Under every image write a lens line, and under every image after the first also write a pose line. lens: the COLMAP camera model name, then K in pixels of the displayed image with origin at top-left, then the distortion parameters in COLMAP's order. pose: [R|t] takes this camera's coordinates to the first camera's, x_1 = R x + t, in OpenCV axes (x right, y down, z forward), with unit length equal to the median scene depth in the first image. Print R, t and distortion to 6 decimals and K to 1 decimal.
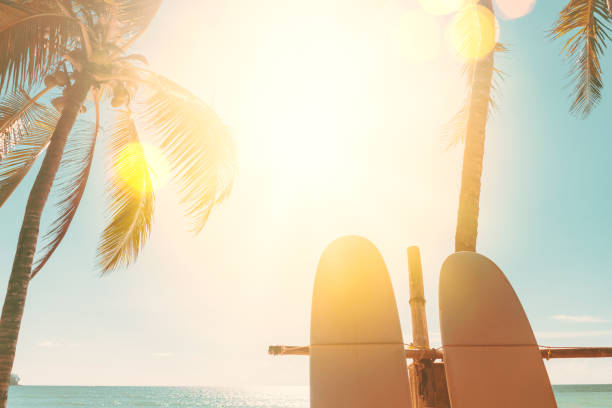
lens RADIAL K [[431.9, 0, 306.0], [0, 431.9, 213.2], [0, 0, 1]] dist [-0.025700, -0.000905]
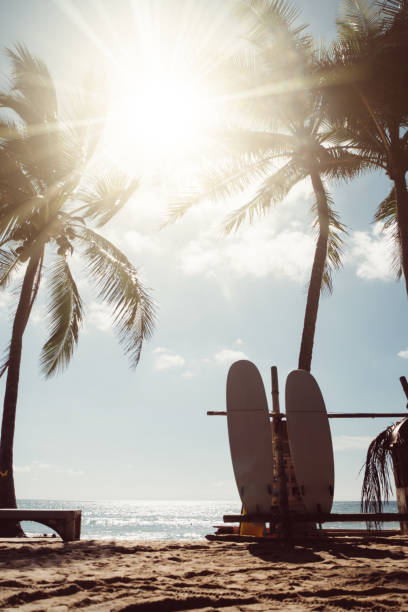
lens RADIAL K [[452.6, 0, 204.0], [0, 452.6, 306.0], [0, 0, 1]] dist [-0.061225, 0.001529]
pose [[0.995921, 0.037724, 0.081971, -0.311417], [-0.035309, 0.998904, -0.030711, -0.153799], [-0.083039, 0.027691, 0.996161, -1.283033]]
